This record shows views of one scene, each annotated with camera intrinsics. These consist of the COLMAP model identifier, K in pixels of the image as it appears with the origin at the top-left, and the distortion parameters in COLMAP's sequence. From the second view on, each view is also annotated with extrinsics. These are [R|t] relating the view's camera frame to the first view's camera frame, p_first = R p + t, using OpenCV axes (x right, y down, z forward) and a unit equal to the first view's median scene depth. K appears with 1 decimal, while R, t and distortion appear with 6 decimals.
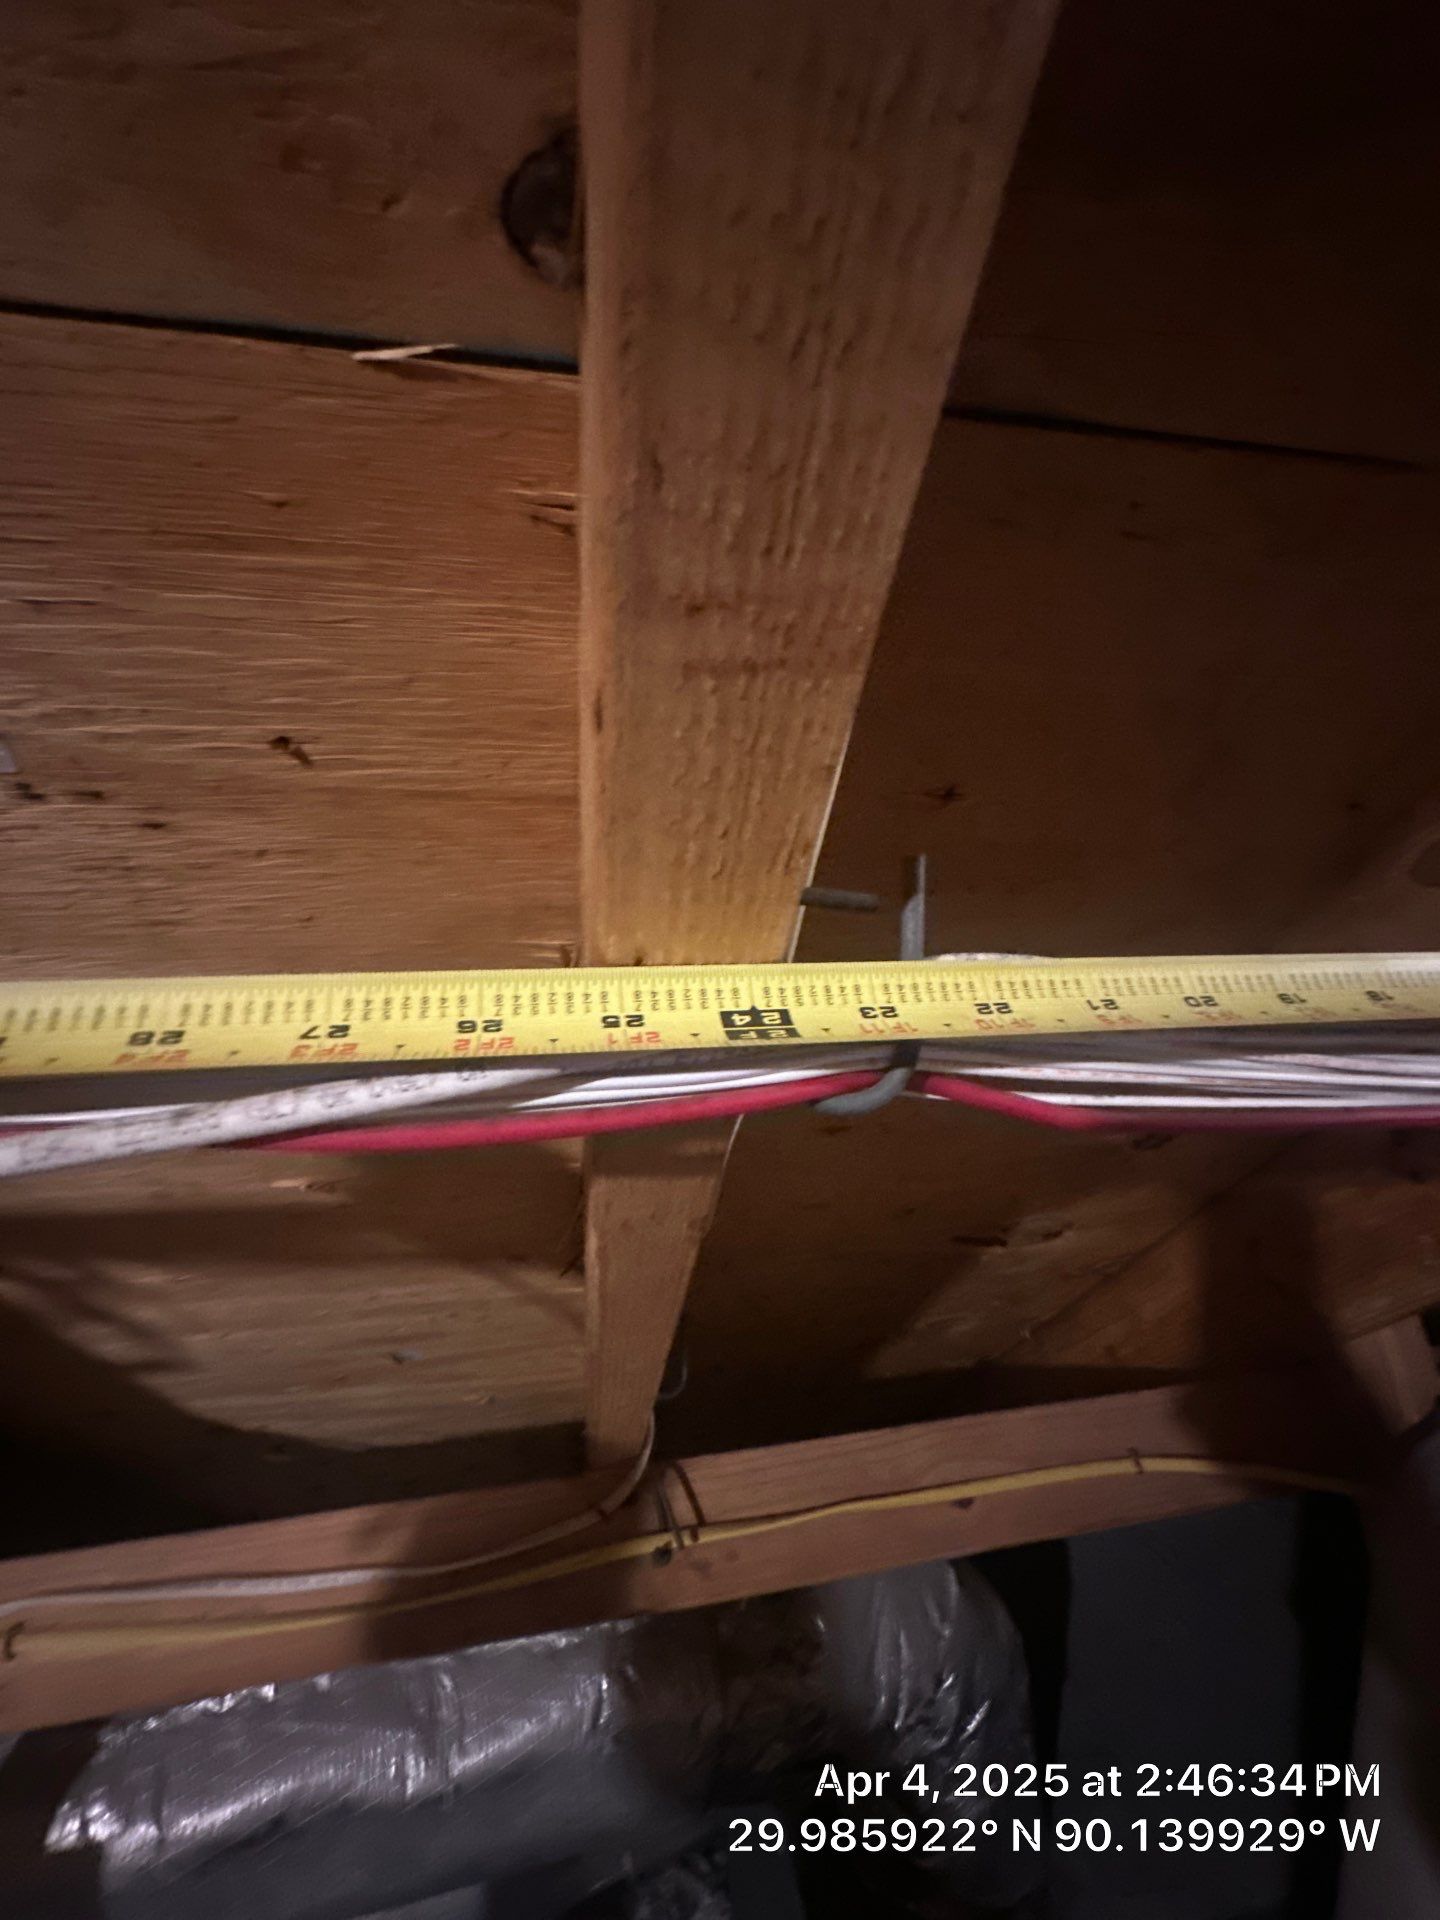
lens RADIAL K [[761.2, 0, 712.6], [0, 761.2, 956.4], [0, 0, 1]] dist [-0.006230, 0.000800]
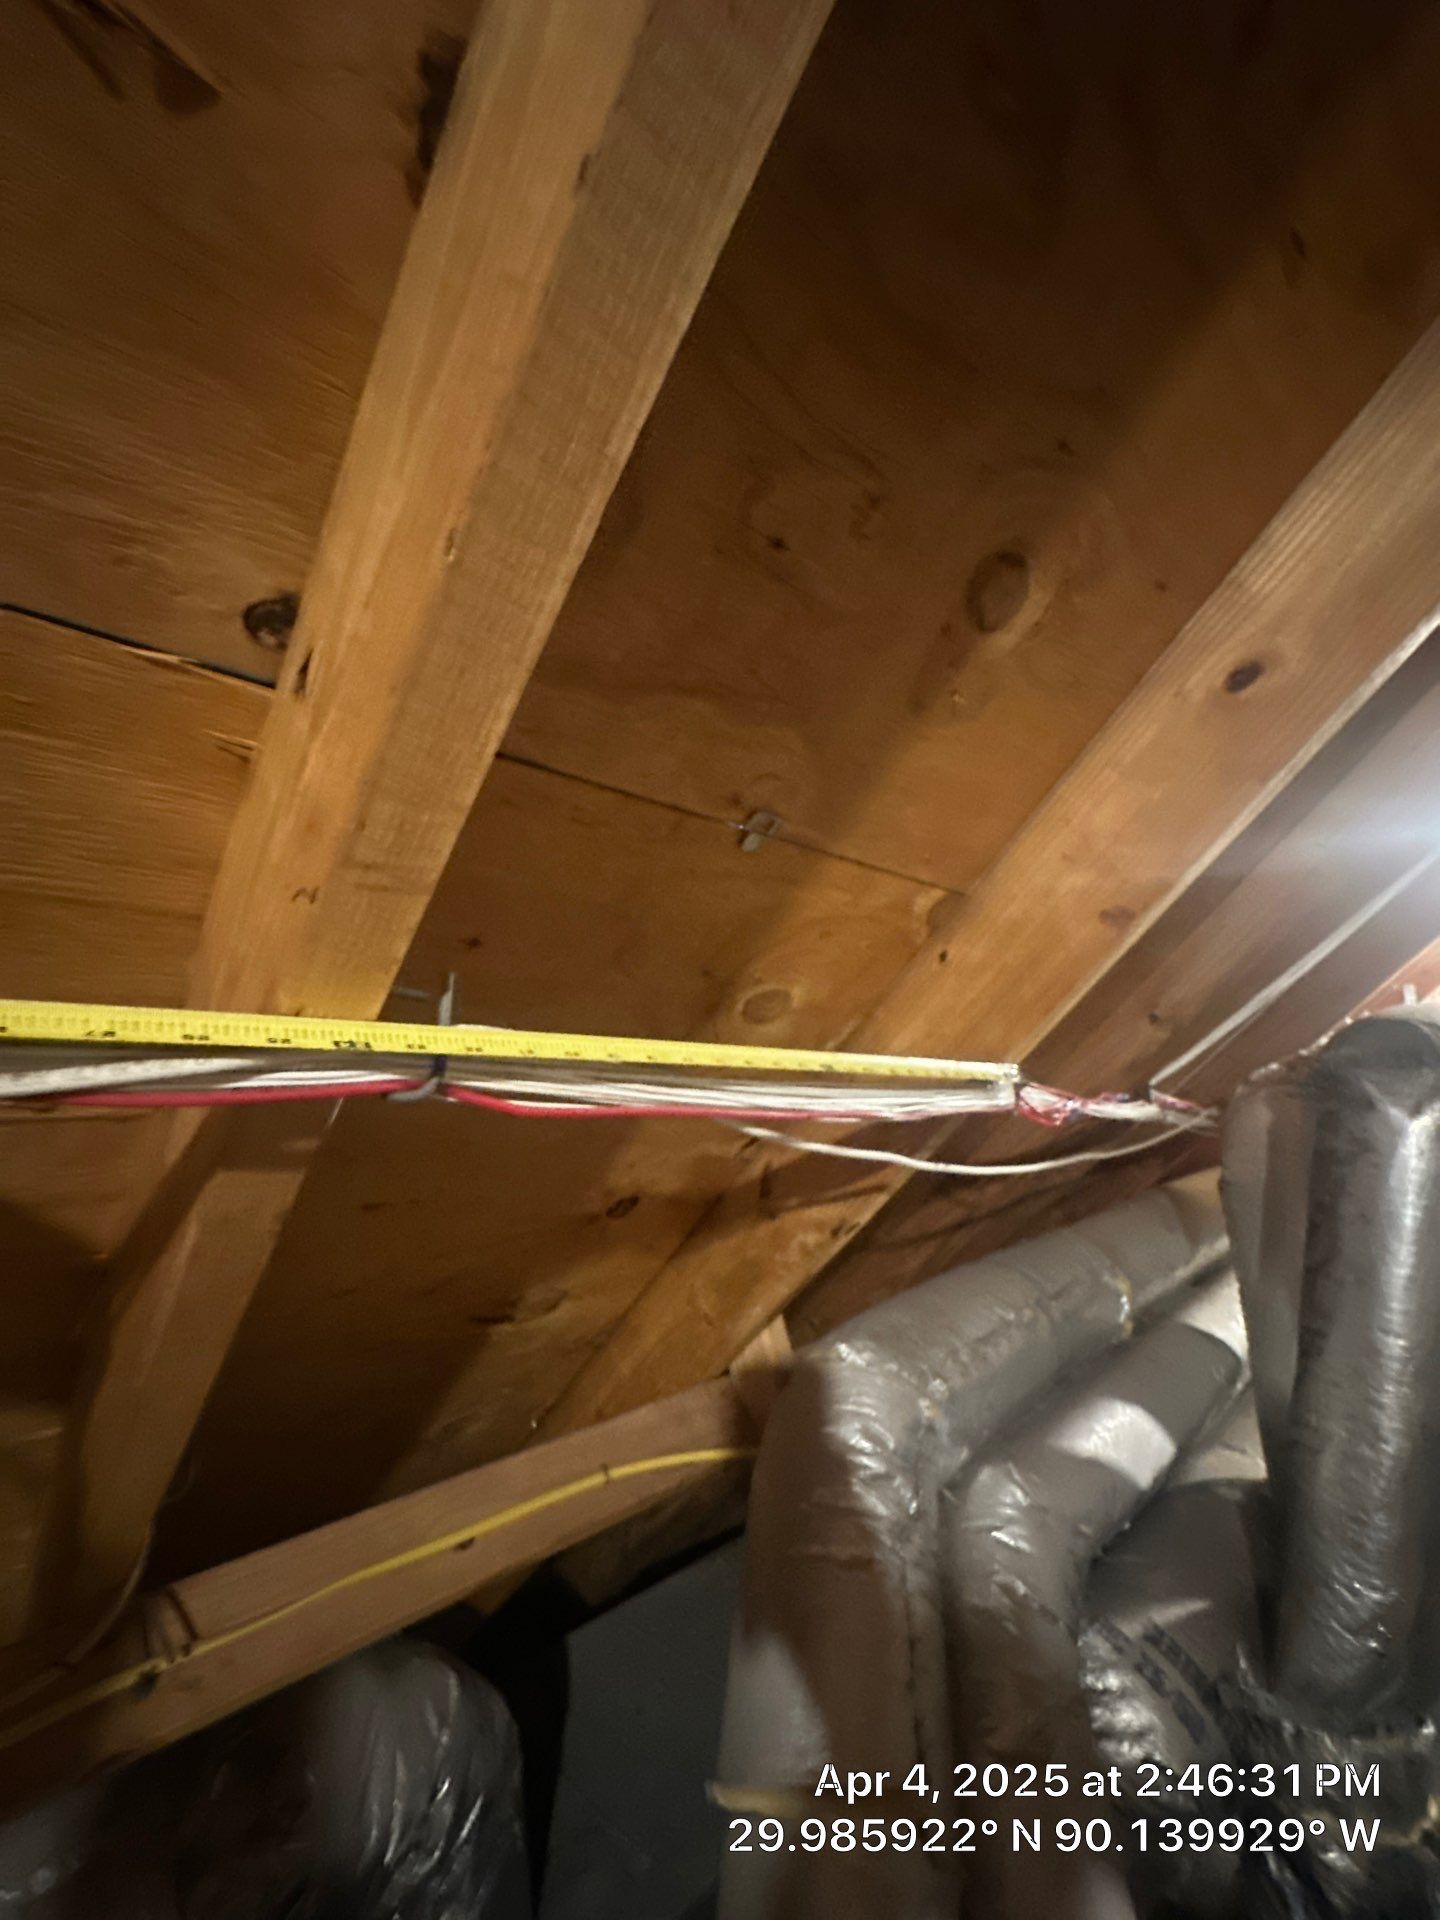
lens RADIAL K [[761.2, 0, 712.6], [0, 761.2, 956.4], [0, 0, 1]] dist [-0.006230, 0.000800]
pose [[0.832468, 0.095984, 0.545696, -0.077344], [0.006069, 0.983242, -0.182203, 0.059845], [-0.554040, 0.154990, 0.817935, -0.316247]]
